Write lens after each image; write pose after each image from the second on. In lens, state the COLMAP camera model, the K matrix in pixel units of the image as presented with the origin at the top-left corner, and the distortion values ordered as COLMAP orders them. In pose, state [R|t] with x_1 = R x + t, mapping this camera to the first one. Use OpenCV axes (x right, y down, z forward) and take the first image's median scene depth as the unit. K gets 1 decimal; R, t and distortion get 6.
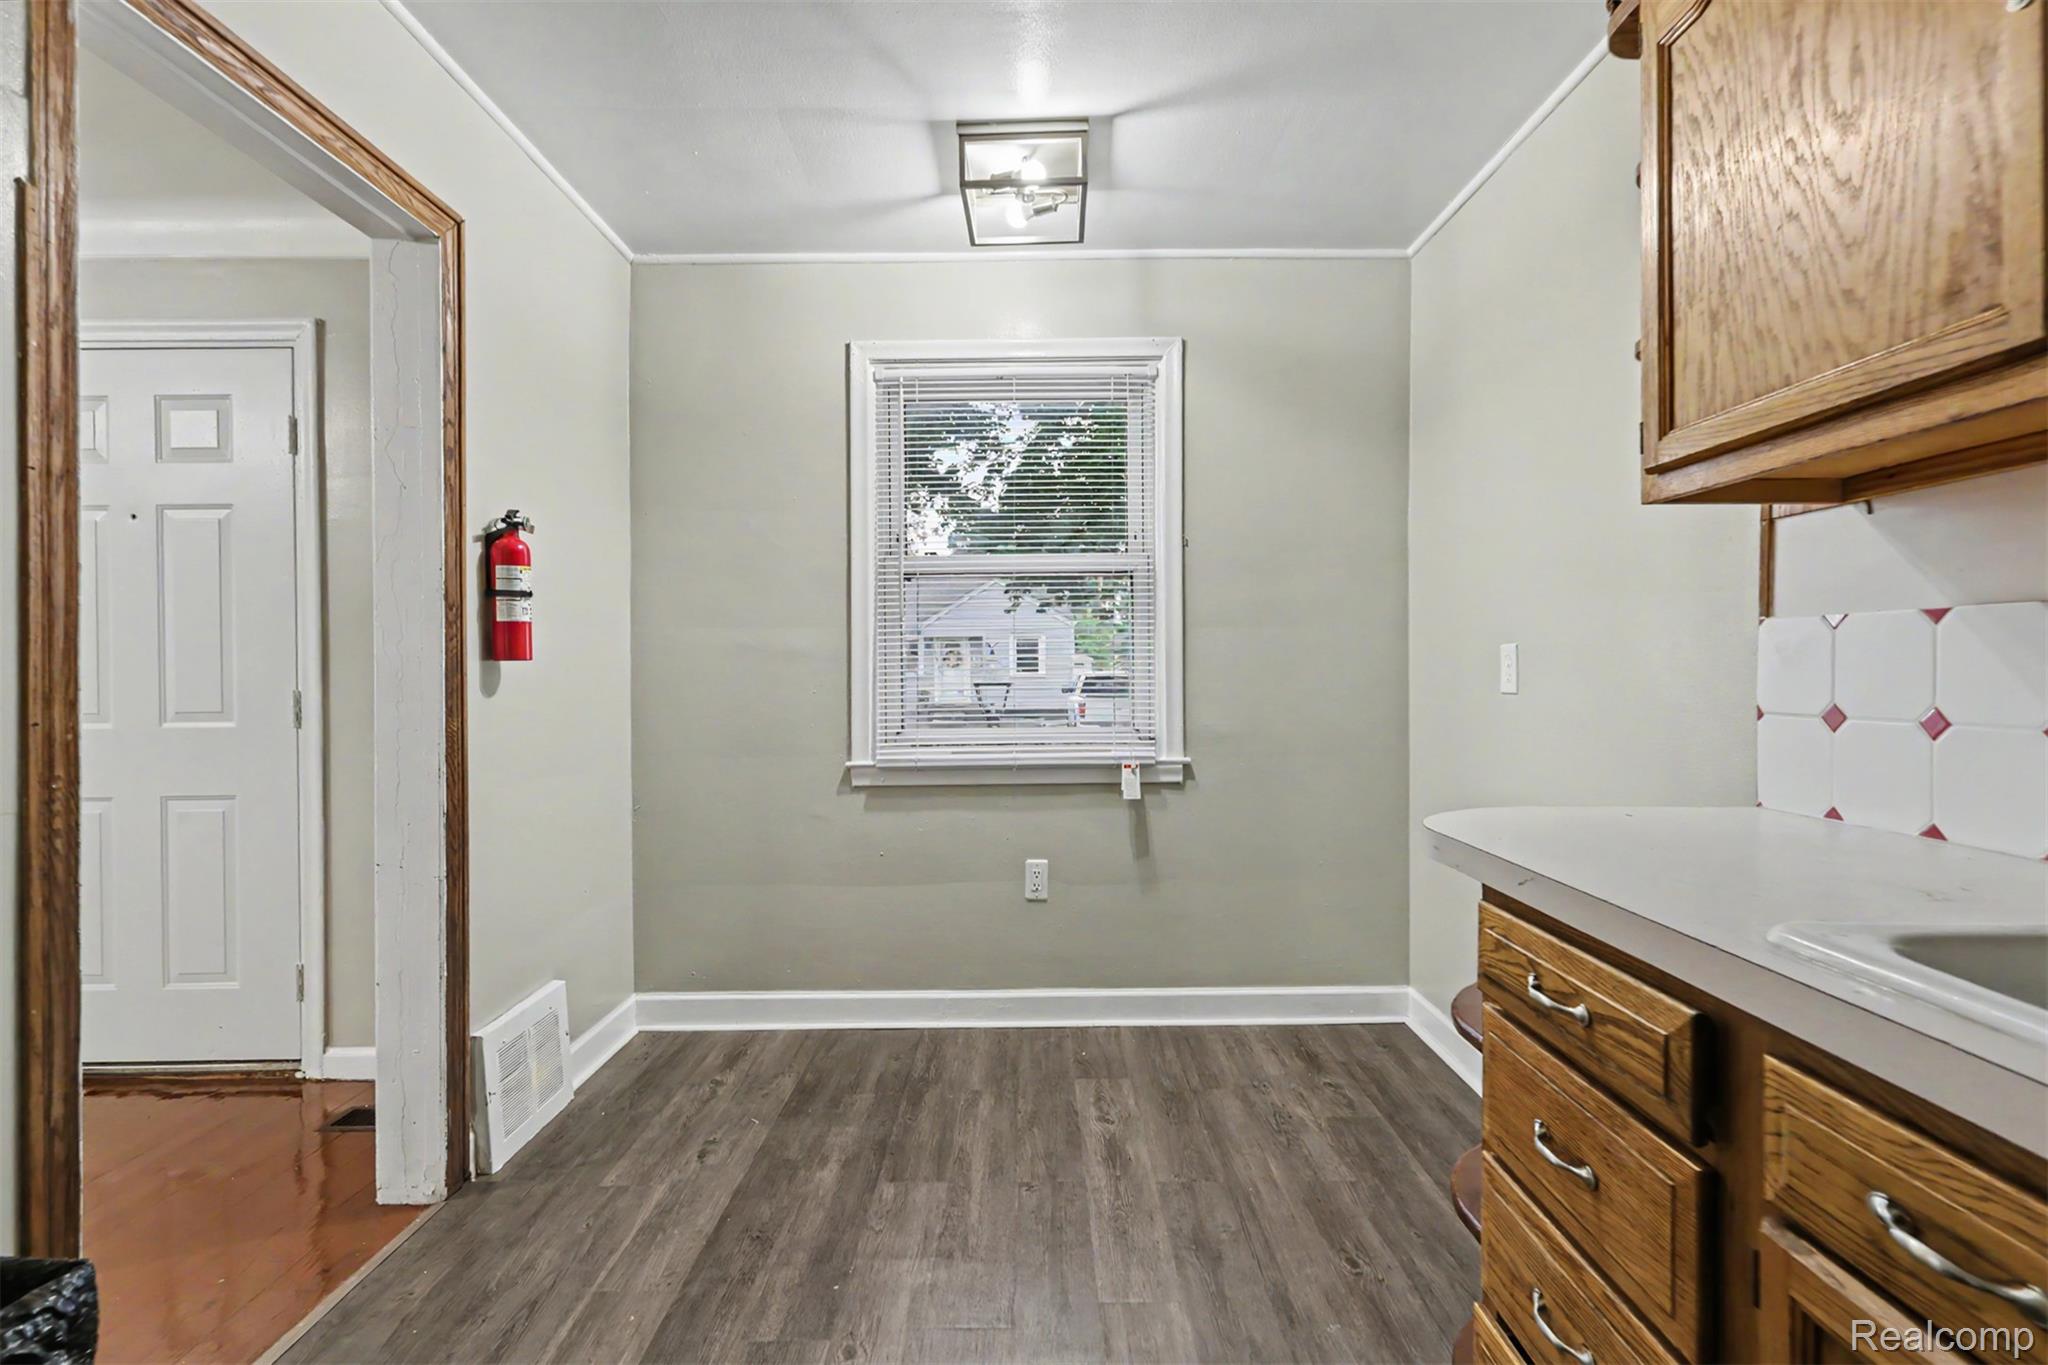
lens RADIAL K [[974.3, 0, 1024.6], [0, 974.3, 673.0], [0, 0, 1]] dist [0.033337, 0.000075]
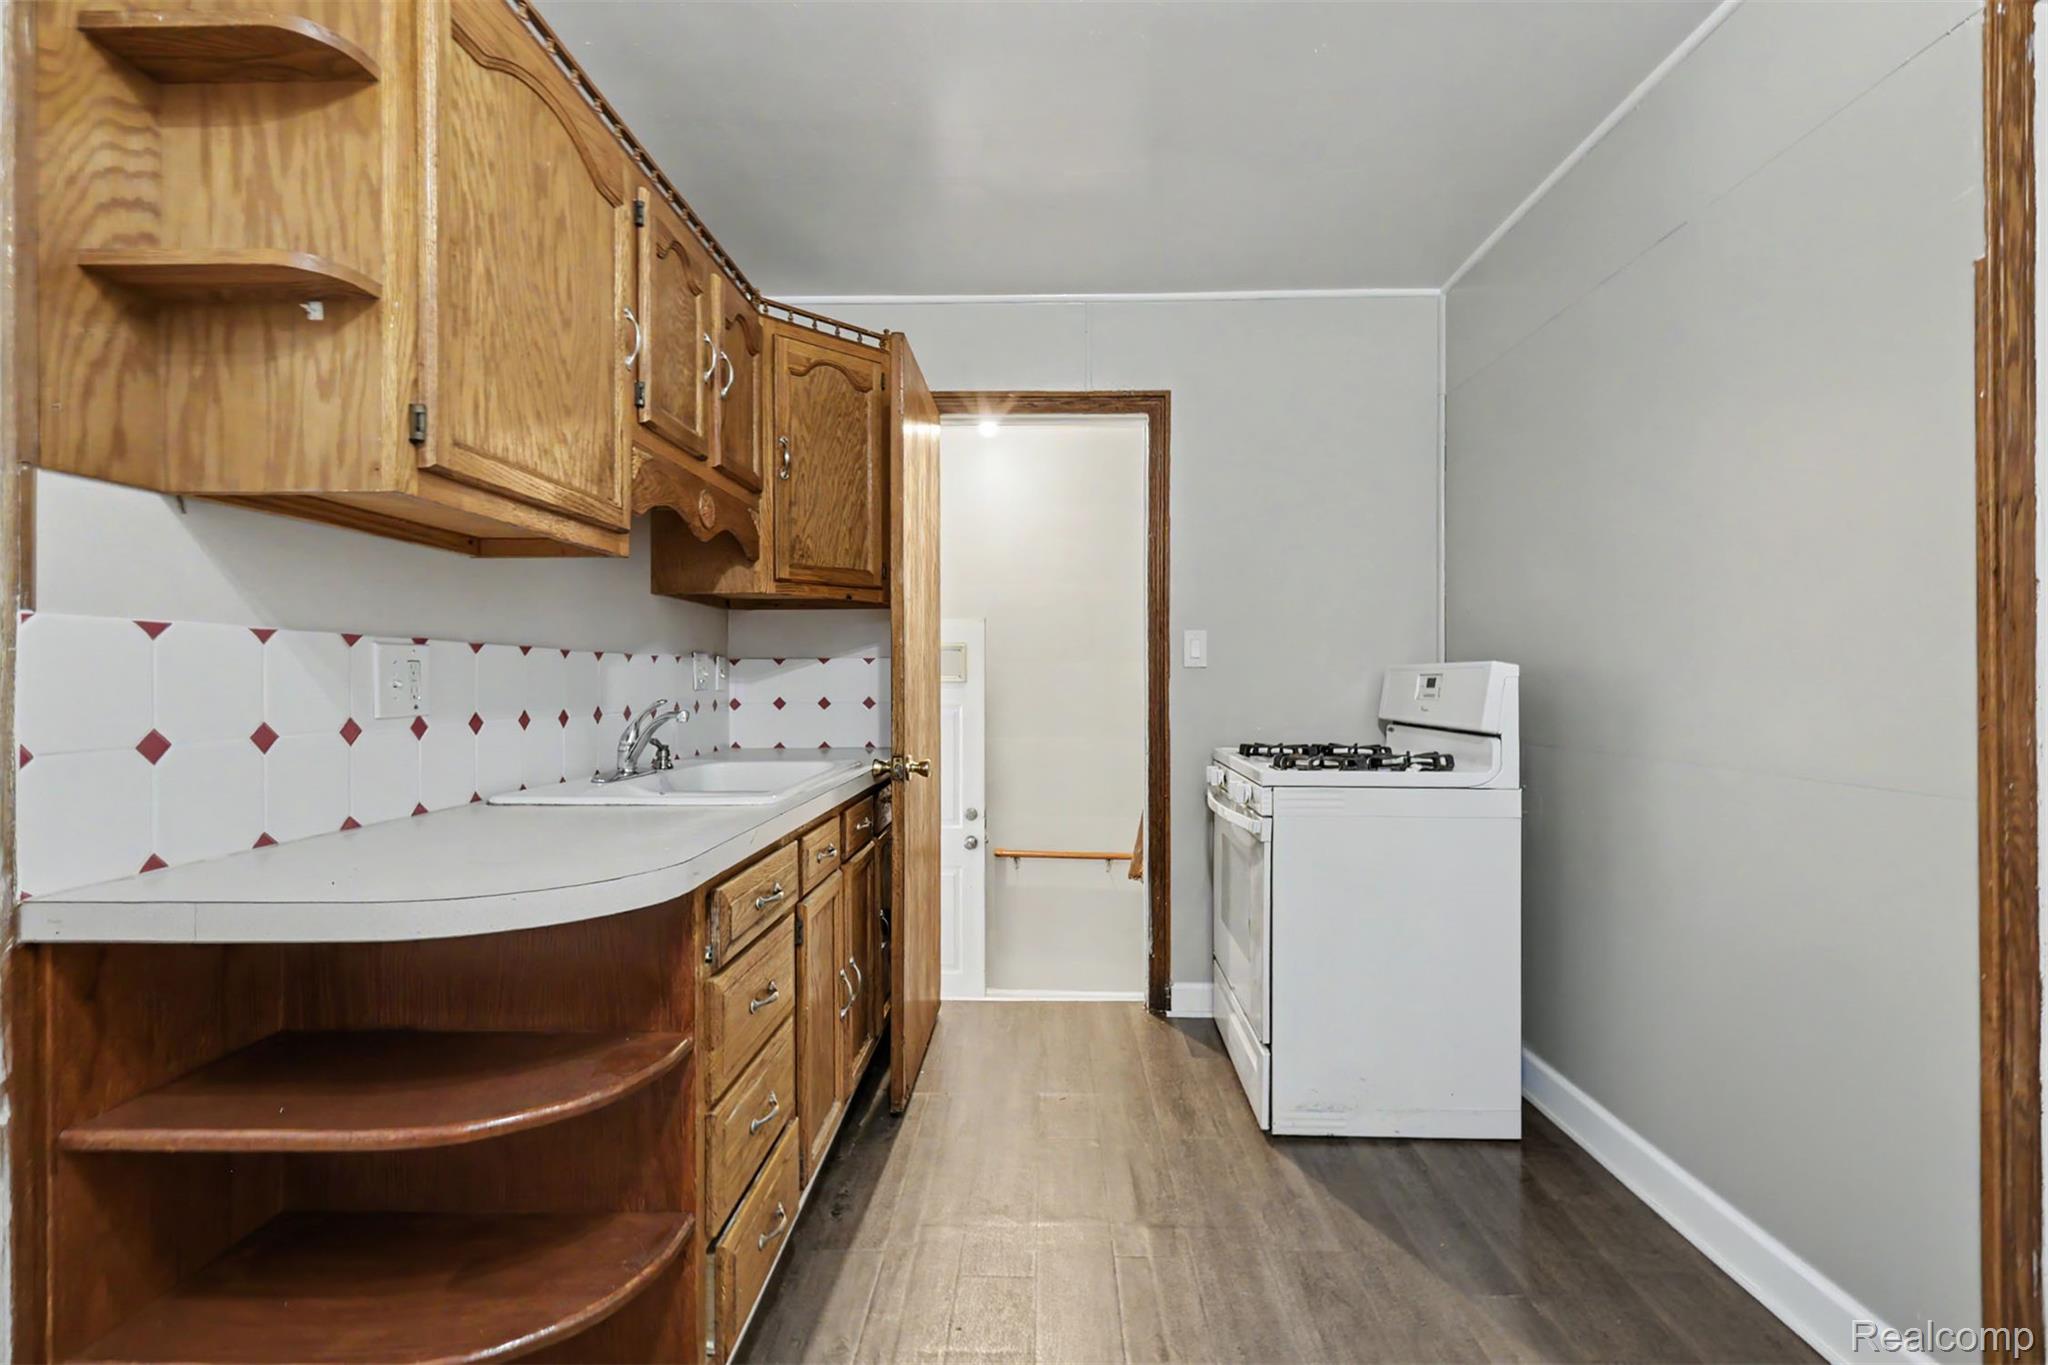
lens RADIAL K [[902.6, 0, 1024.0], [0, 902.6, 686.6], [0, 0, 1]] dist [-0.014031, -0.000021]
pose [[-0.999910, 0.004876, 0.012486, 0.096228], [0.005049, 0.999891, 0.013847, -0.013406], [-0.012417, 0.013909, -0.999826, 2.052149]]
